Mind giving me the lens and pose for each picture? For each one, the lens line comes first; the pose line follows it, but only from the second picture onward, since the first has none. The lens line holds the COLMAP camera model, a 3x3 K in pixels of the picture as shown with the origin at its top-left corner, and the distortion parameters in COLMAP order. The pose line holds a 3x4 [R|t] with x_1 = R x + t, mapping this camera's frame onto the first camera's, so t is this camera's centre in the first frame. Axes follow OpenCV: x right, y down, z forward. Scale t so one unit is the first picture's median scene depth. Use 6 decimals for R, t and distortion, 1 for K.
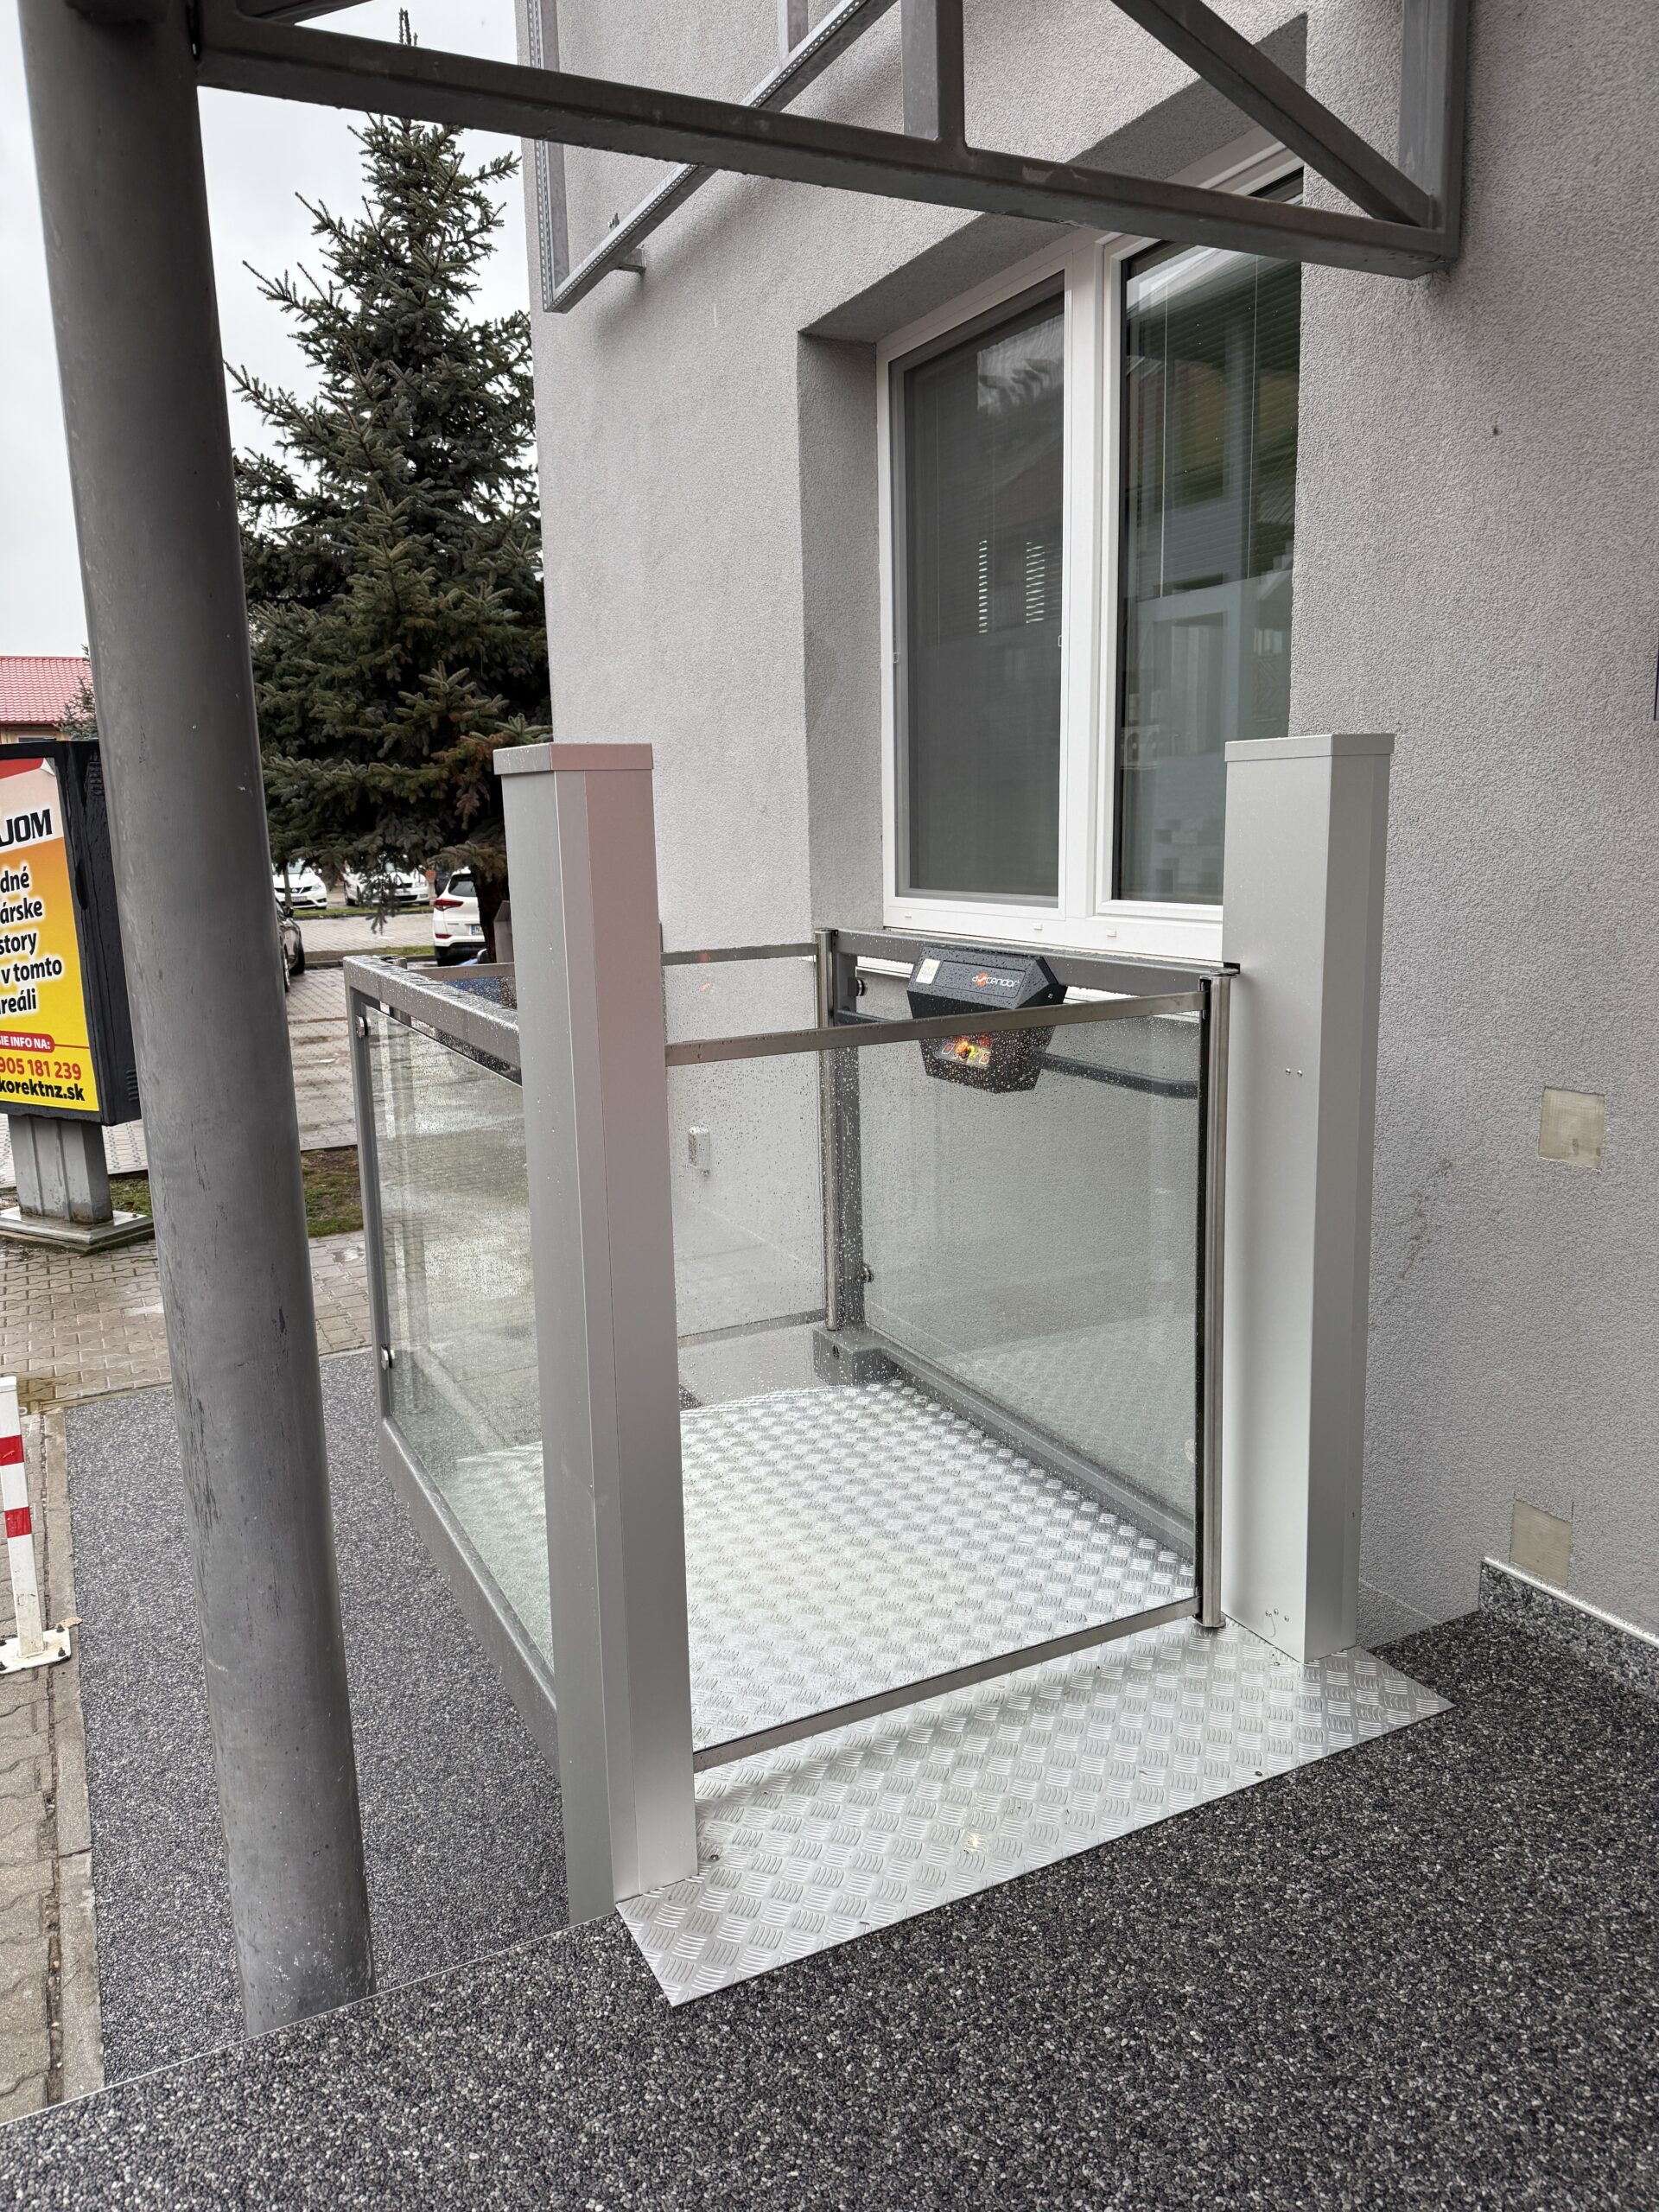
lens RADIAL K [[1541.6, 0, 809.2], [0, 1541.6, 1100.0], [0, 0, 1]] dist [-0.020141, 0.002711]
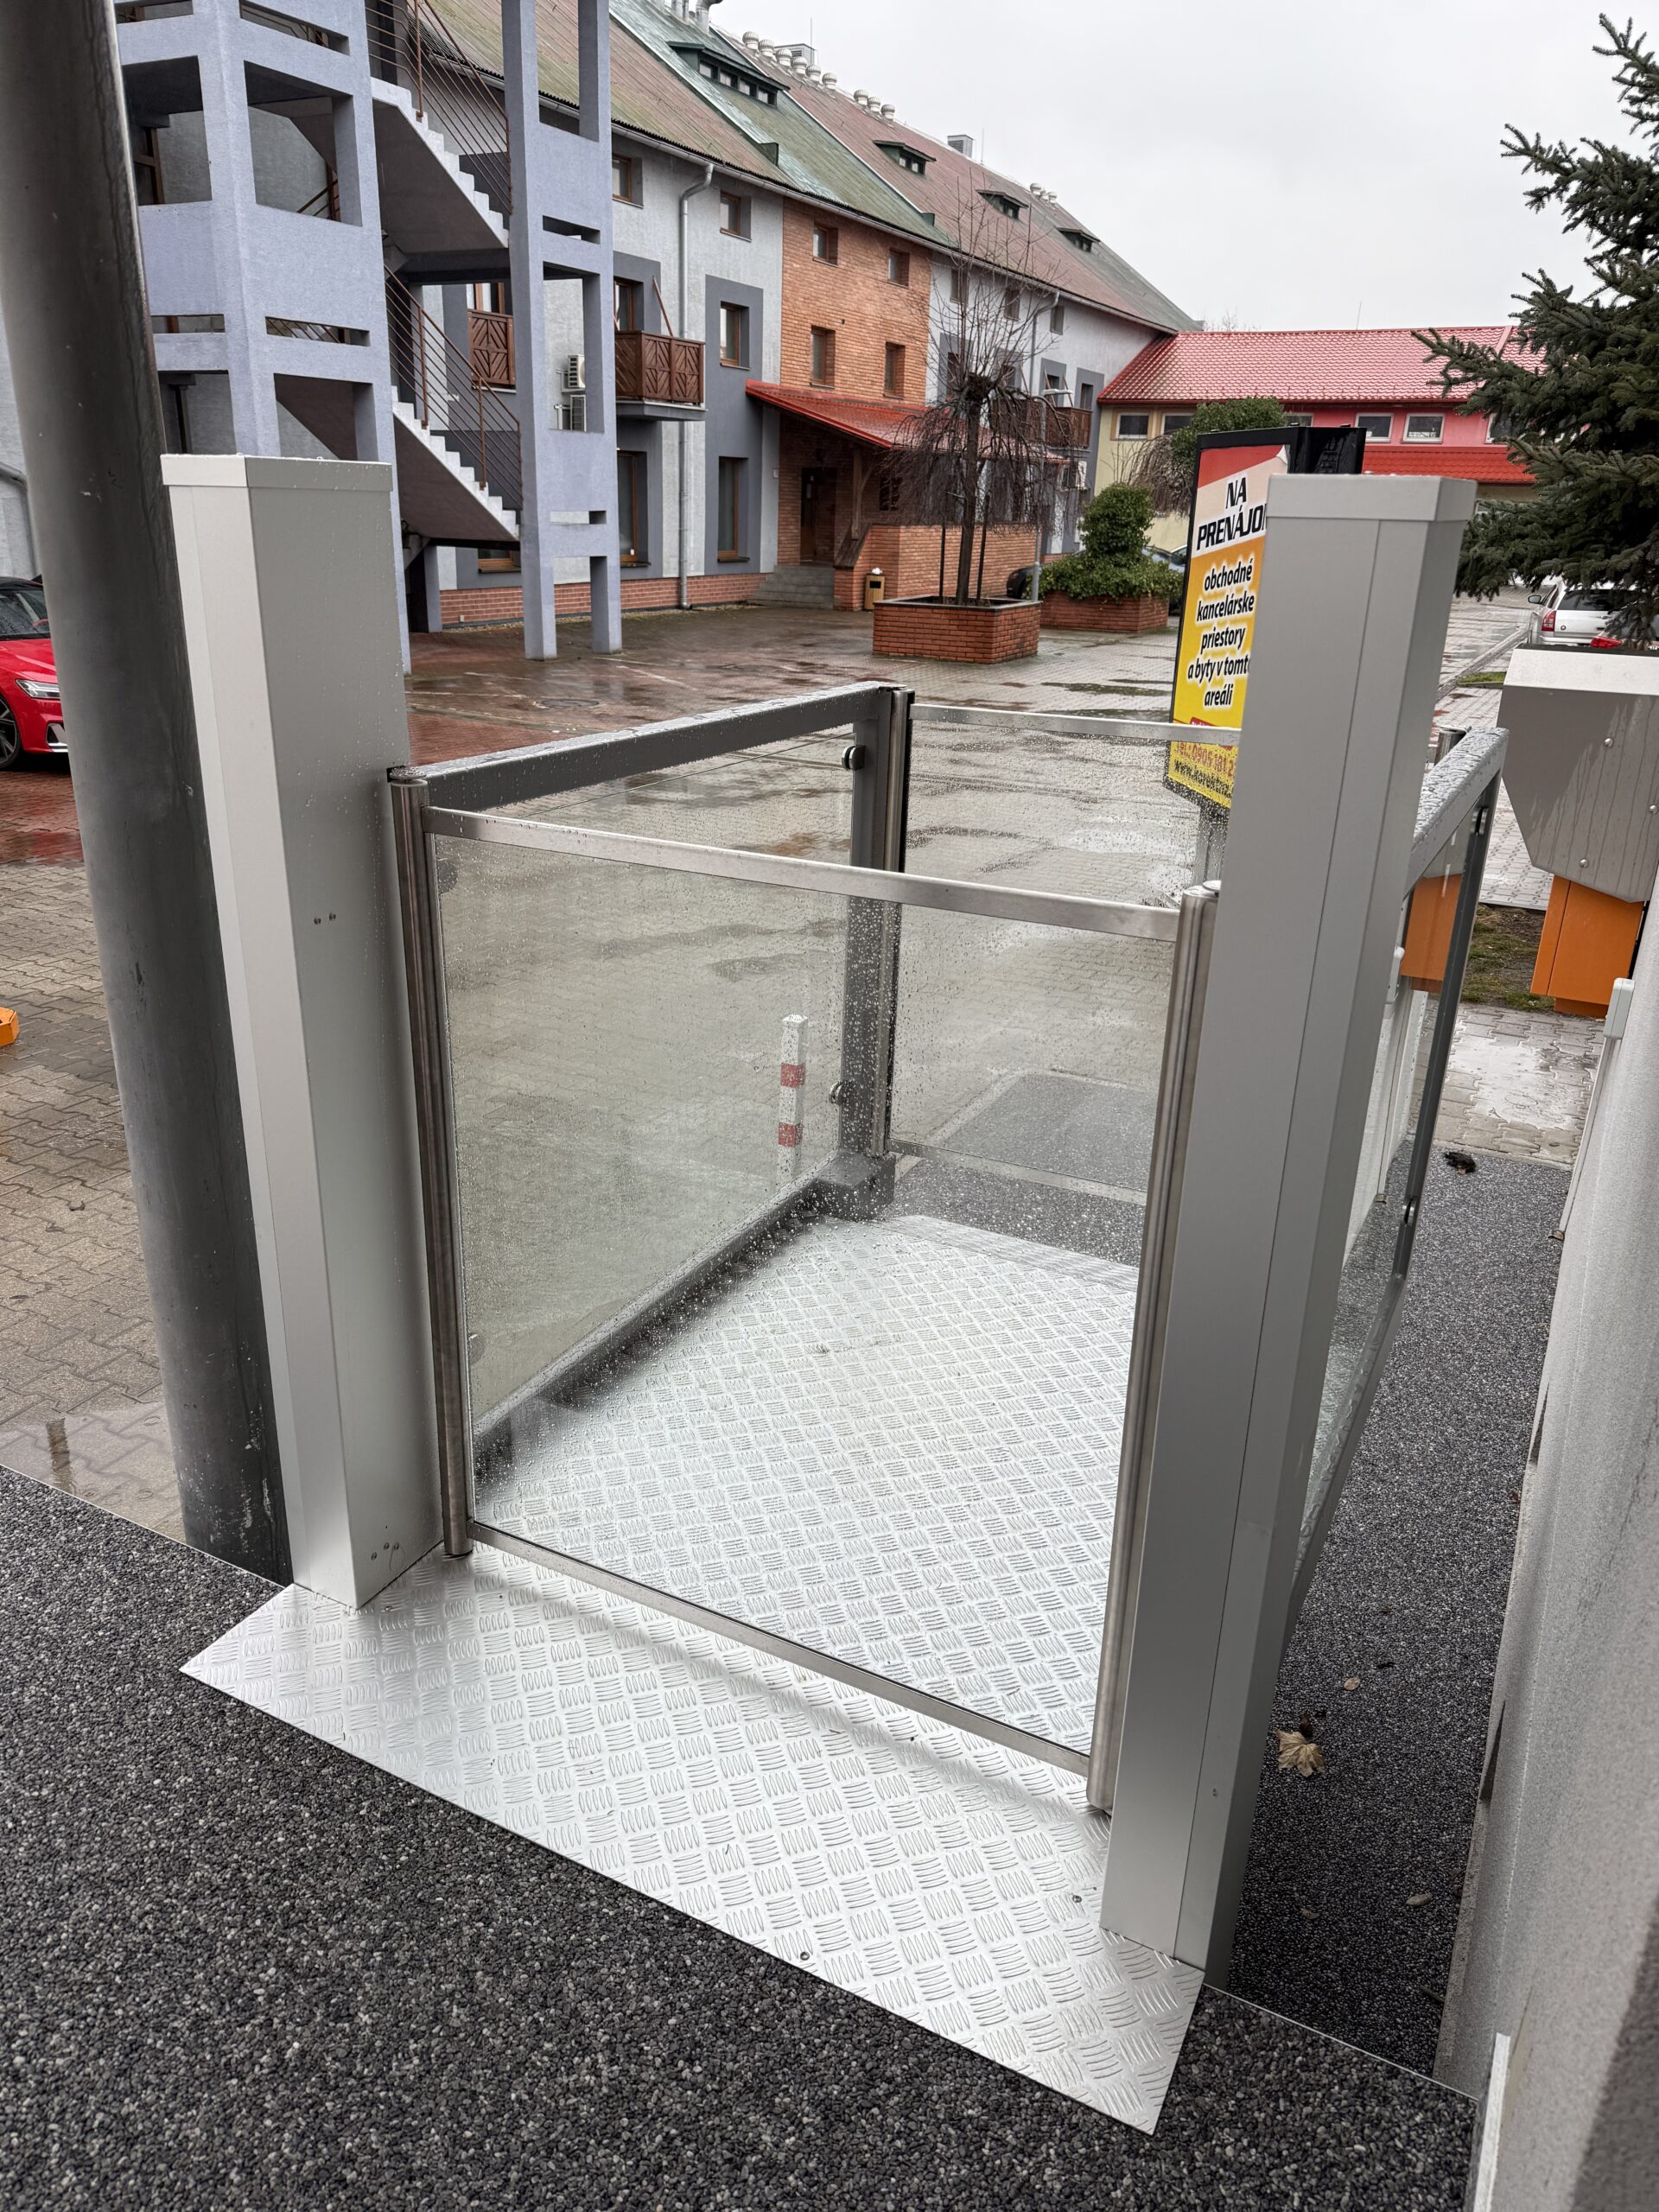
lens RADIAL K [[1541.6, 0, 820.3], [0, 1541.6, 1124.1], [0, 0, 1]] dist [-0.020141, 0.002711]
pose [[0.585660, 0.331606, -0.739621, 0.762578], [-0.177145, 0.942791, 0.282426, -0.152008], [0.790963, -0.034385, 0.610897, 0.619899]]
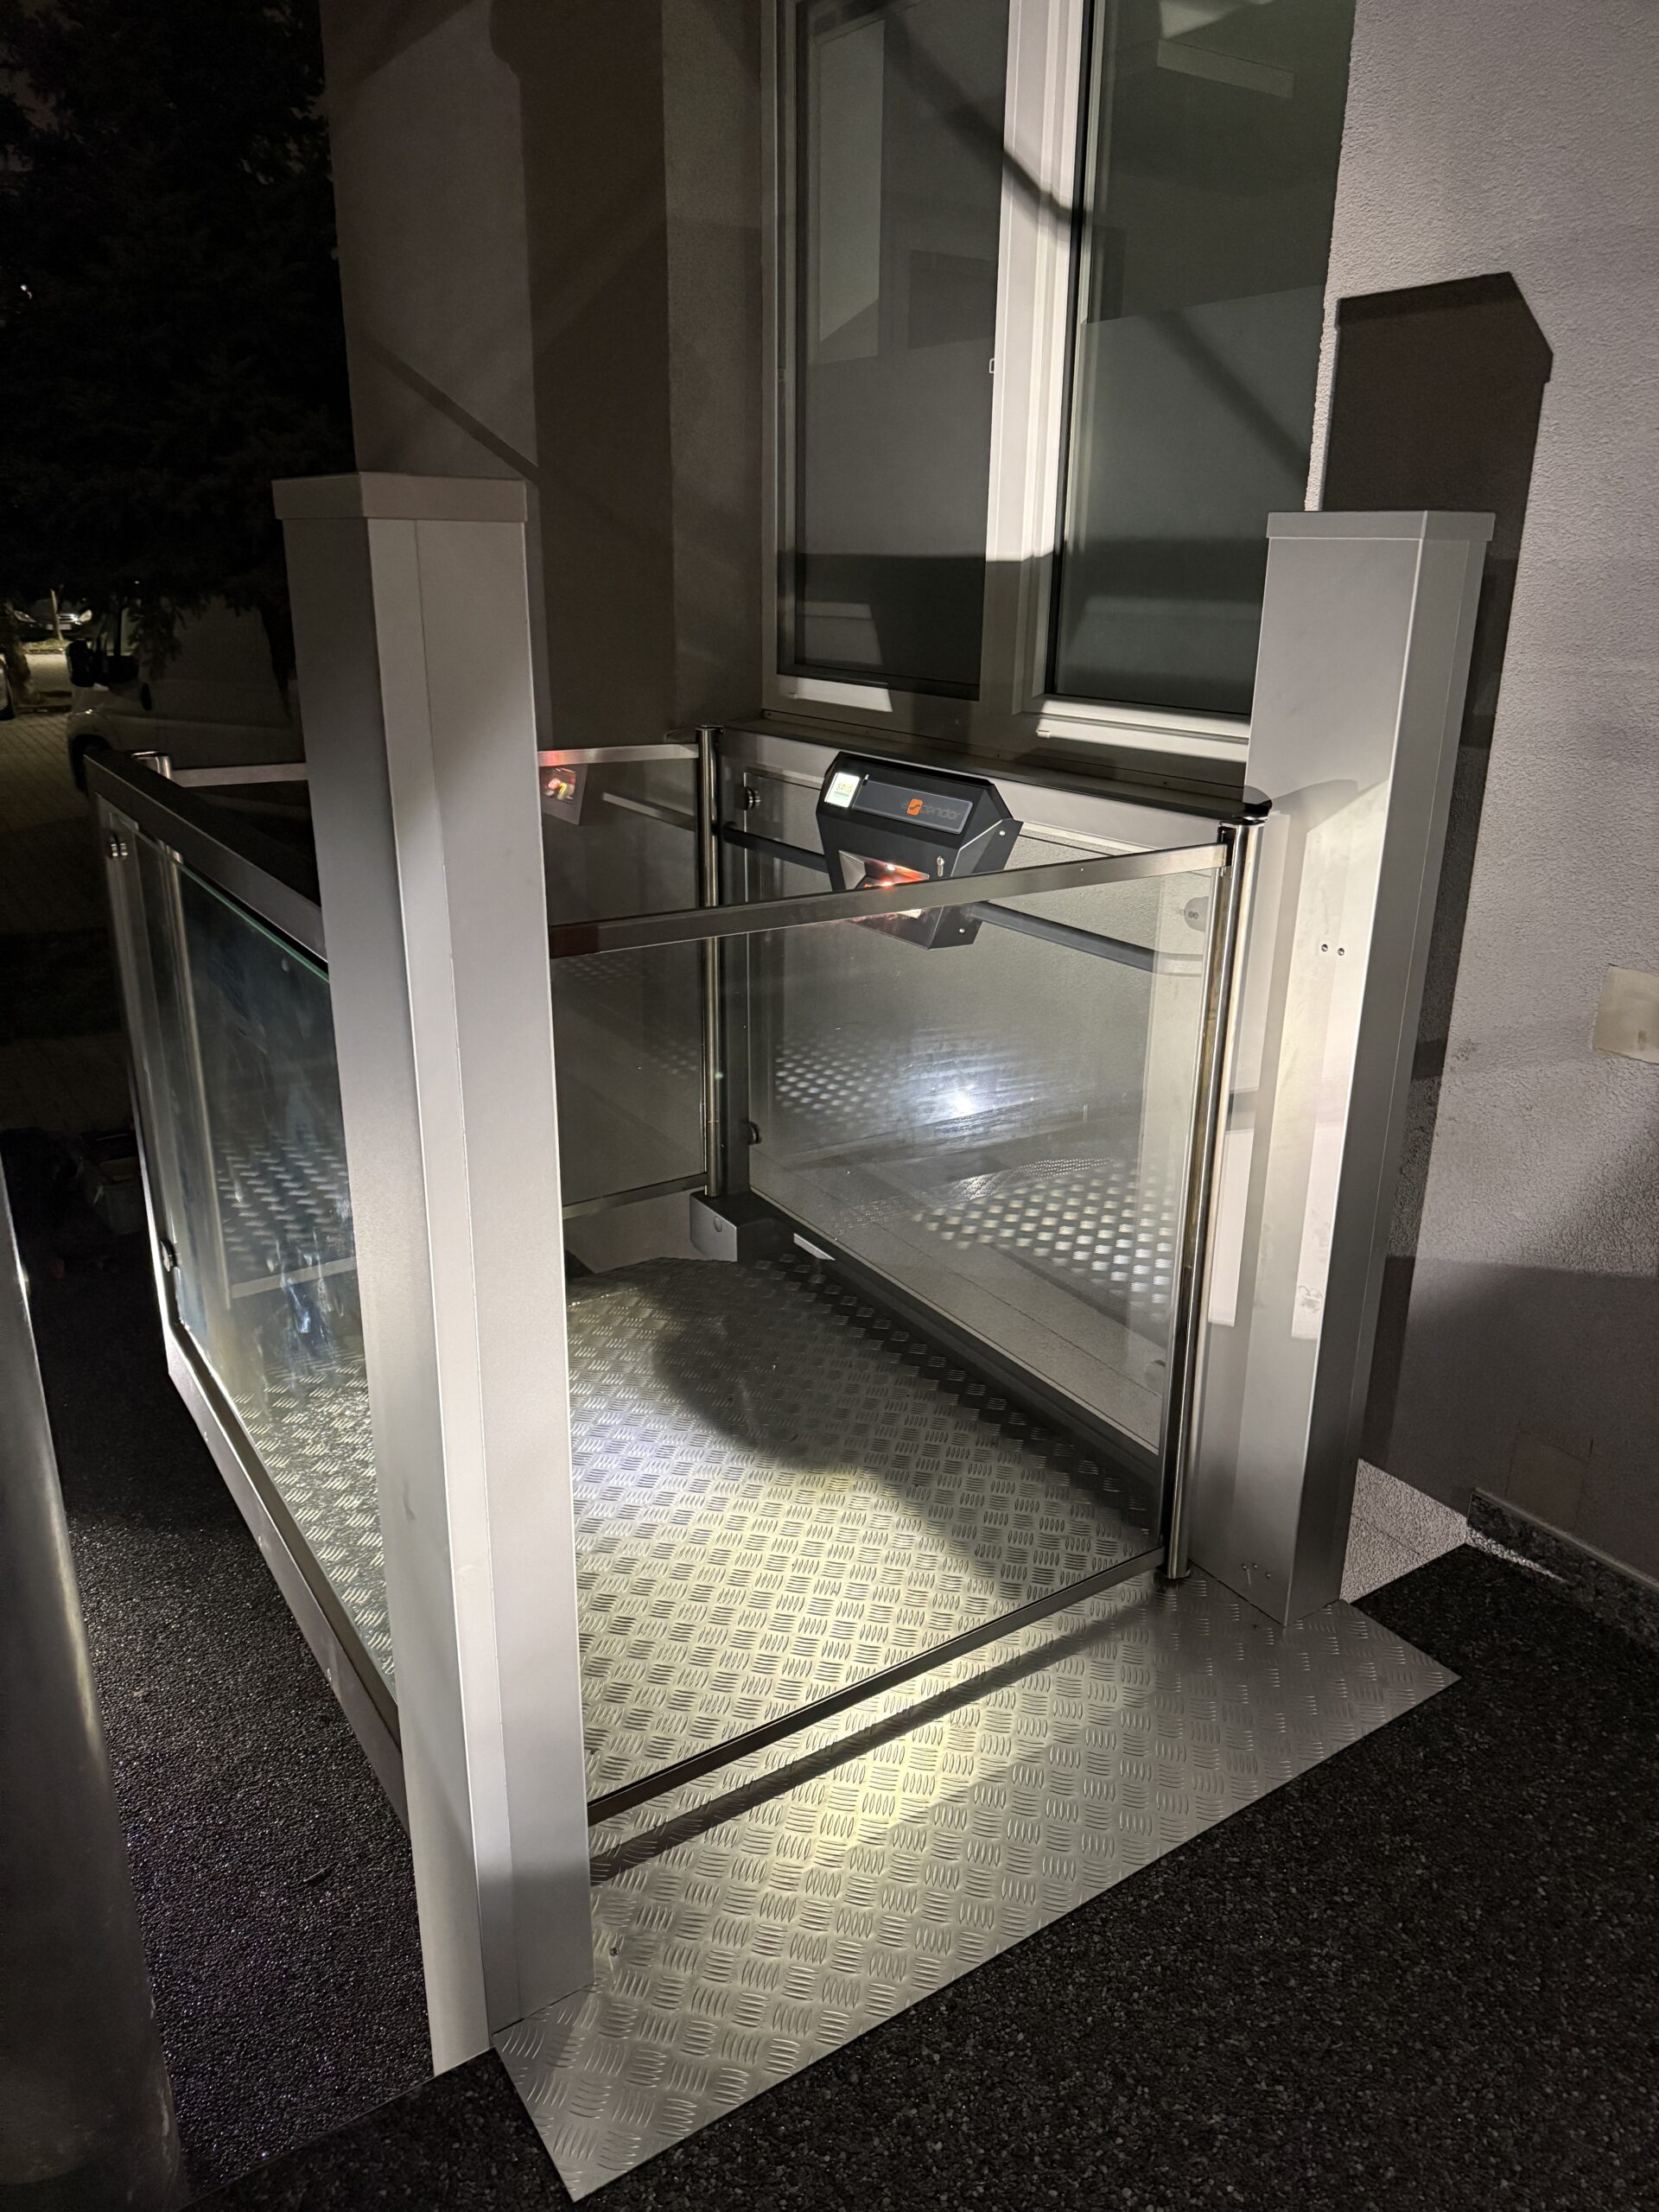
lens RADIAL K [[1541.6, 0, 832.2], [0, 1541.6, 1099.0], [0, 0, 1]] dist [-0.020141, 0.002711]
pose [[0.991898, -0.001824, 0.127021, -0.050266], [-0.017684, 0.988179, 0.152279, -0.065809], [-0.125798, -0.153292, 0.980141, 0.278588]]
